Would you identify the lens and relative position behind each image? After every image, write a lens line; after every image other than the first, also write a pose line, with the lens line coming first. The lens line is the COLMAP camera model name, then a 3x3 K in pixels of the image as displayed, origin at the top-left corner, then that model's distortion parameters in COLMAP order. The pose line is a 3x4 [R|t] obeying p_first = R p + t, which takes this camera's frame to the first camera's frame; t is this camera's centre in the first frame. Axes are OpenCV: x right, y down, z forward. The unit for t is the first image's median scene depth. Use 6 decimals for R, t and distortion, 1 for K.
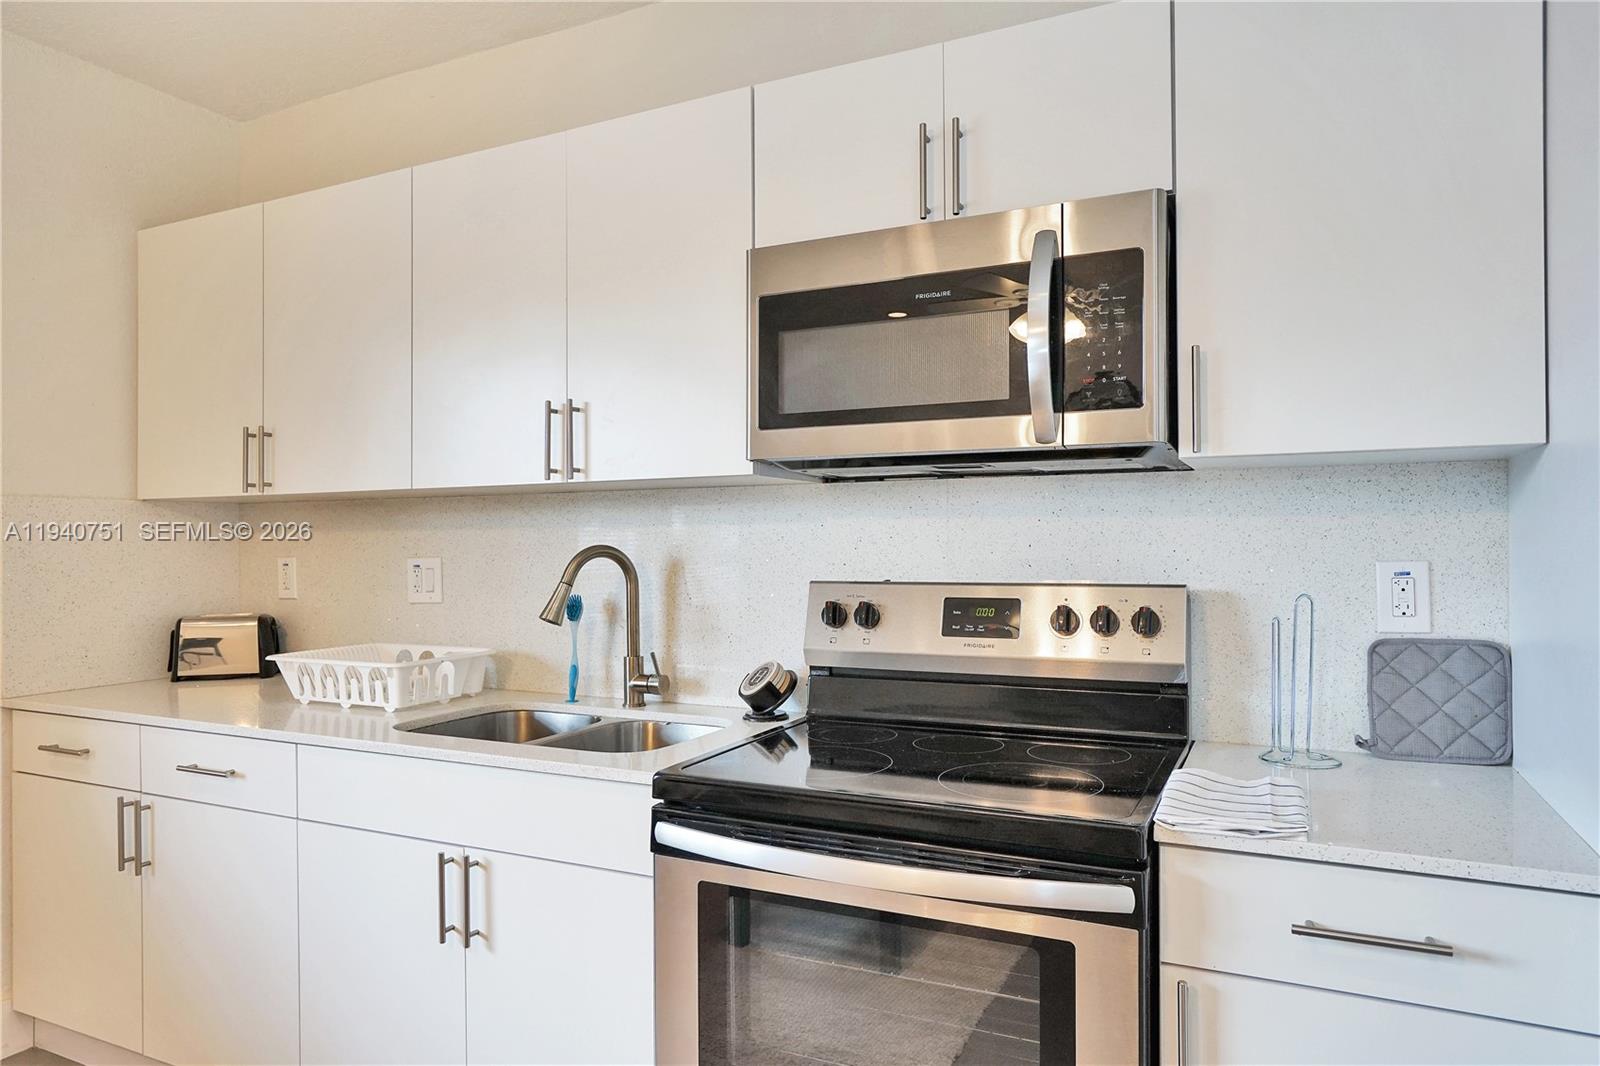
lens RADIAL K [[1007.8, 0, 800.0], [0, 1007.8, 533.0], [0, 0, 1]] dist [0.005258, 0.003919]
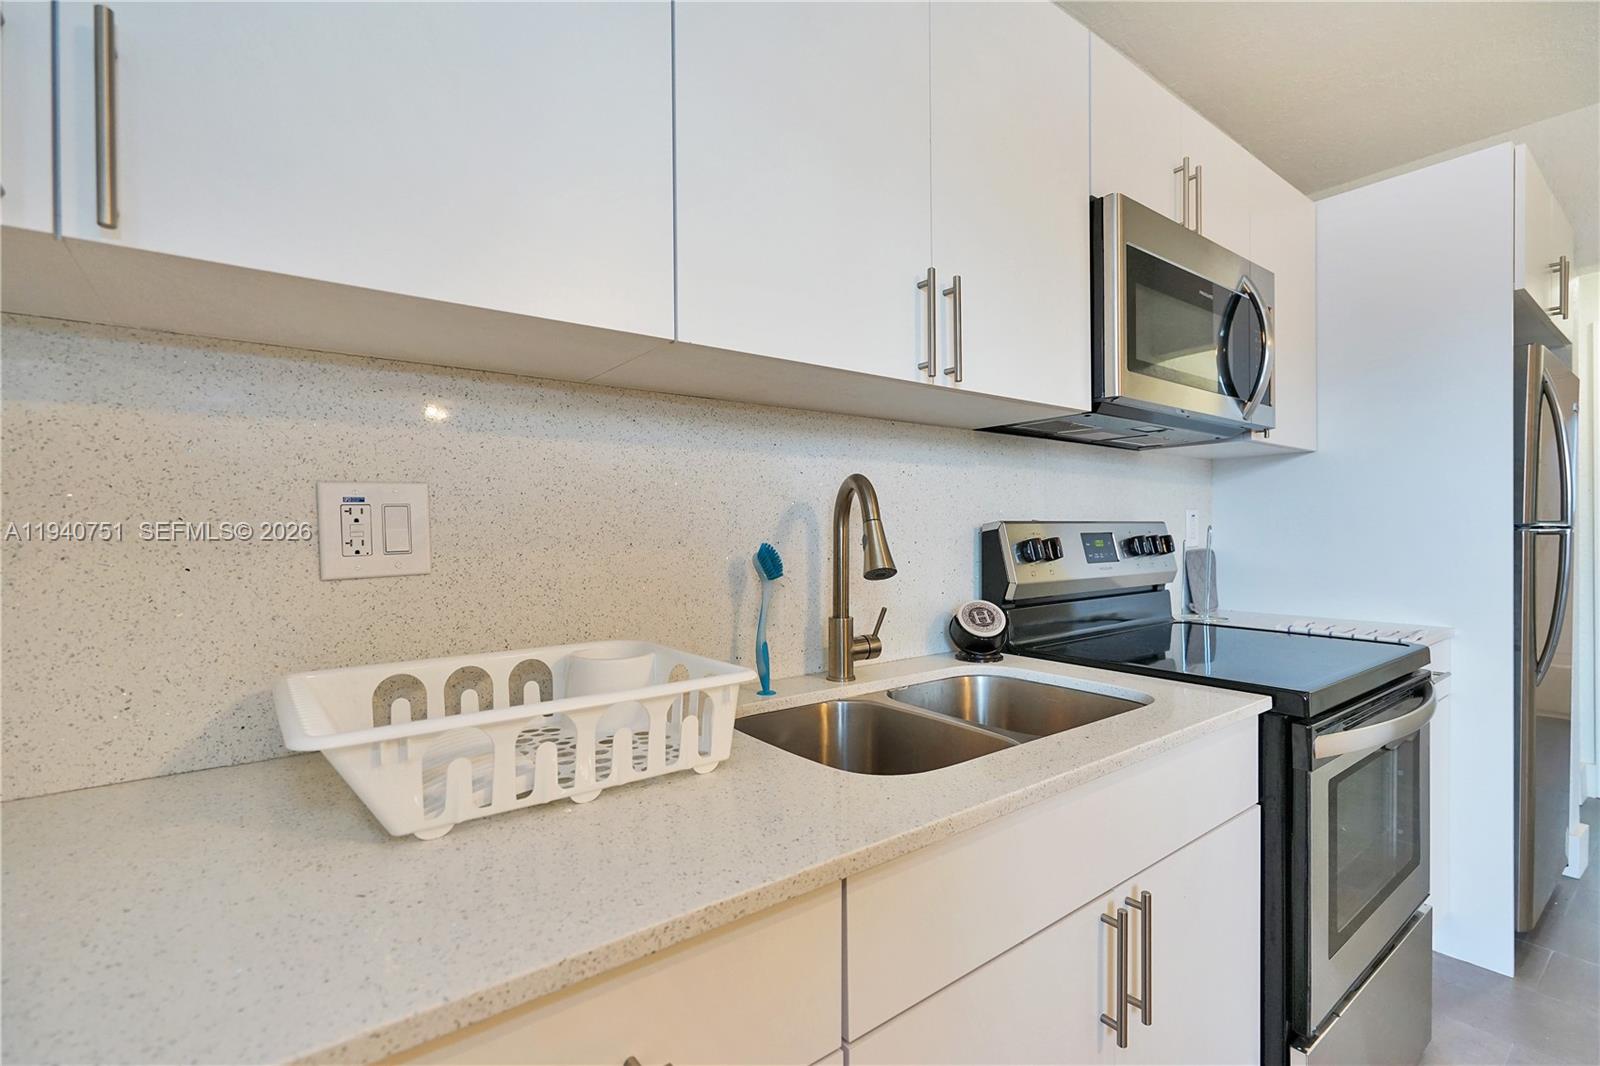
lens RADIAL K [[725.5, 0, 800.0], [0, 725.5, 533.0], [0, 0, 1]] dist [-0.003302, -0.000179]
pose [[0.441832, -0.002297, 0.897095, -0.786066], [-0.009646, 0.999927, 0.007311, 0.057996], [-0.897046, -0.011884, 0.441778, 0.874777]]
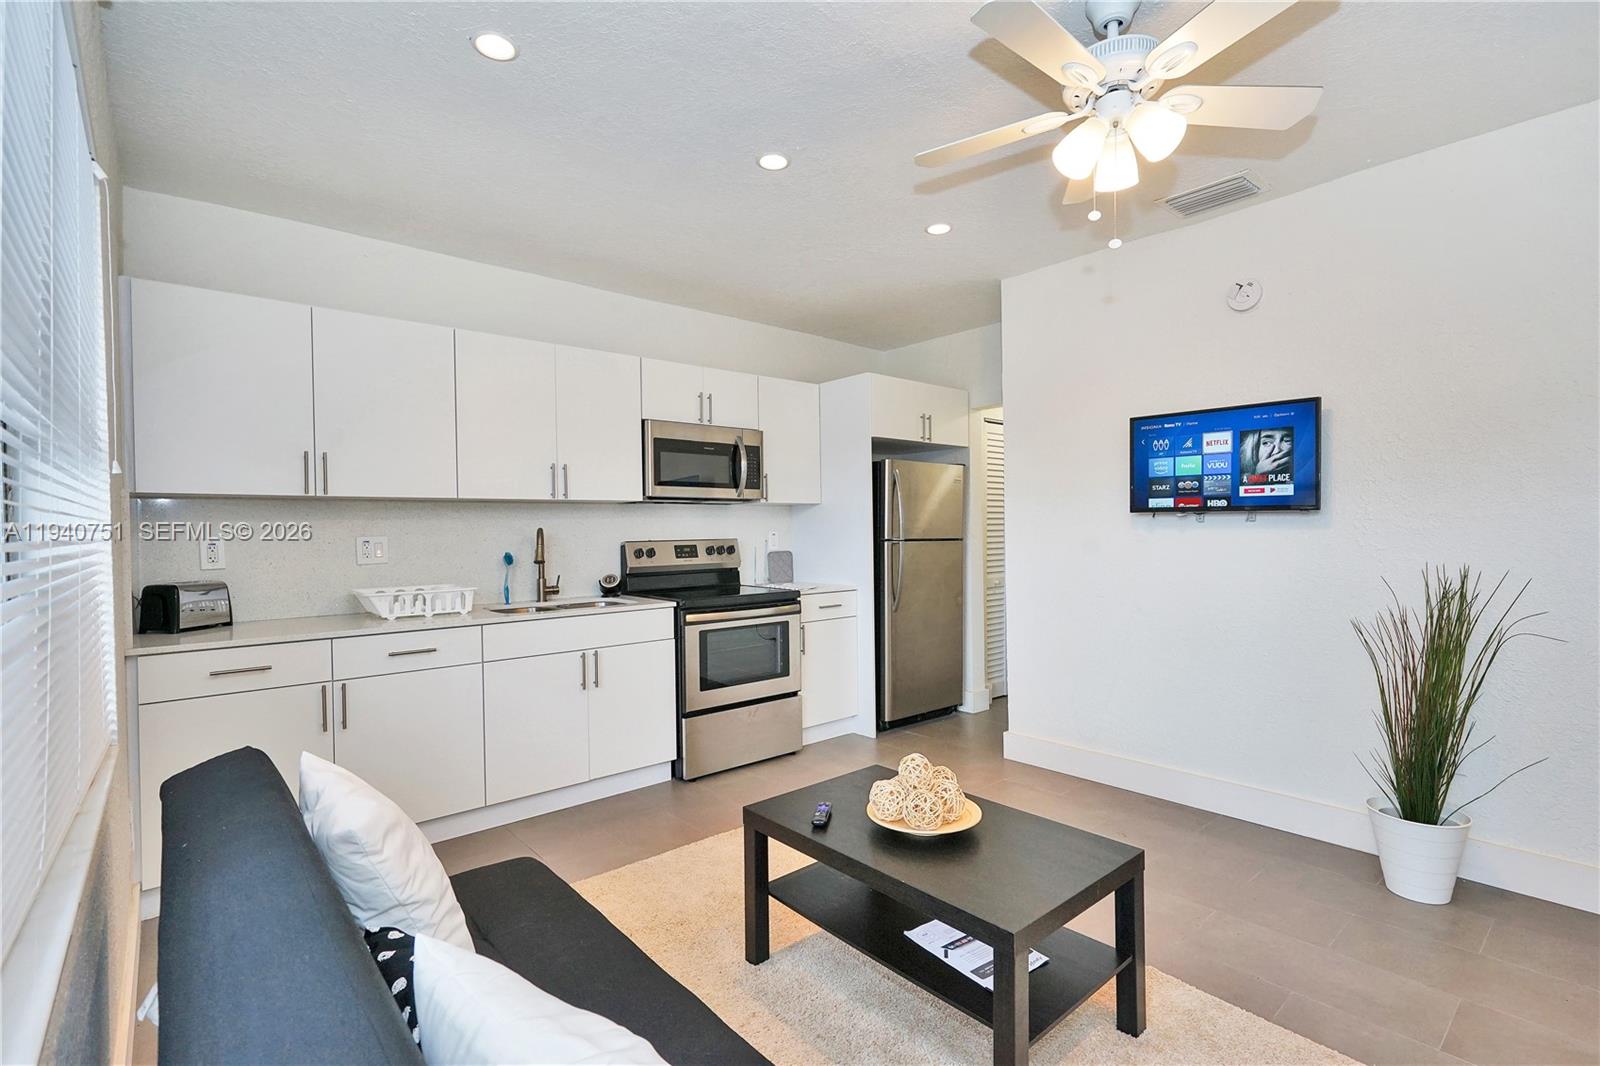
lens RADIAL K [[758.6, 0, 800.0], [0, 758.6, 533.0], [0, 0, 1]] dist [0.000378, 0.000163]
pose [[0.403974, -0.007424, 0.914740, -1.629134], [-0.001170, 0.999962, 0.008632, 0.008870], [-0.914770, -0.004557, 0.403950, -0.202087]]
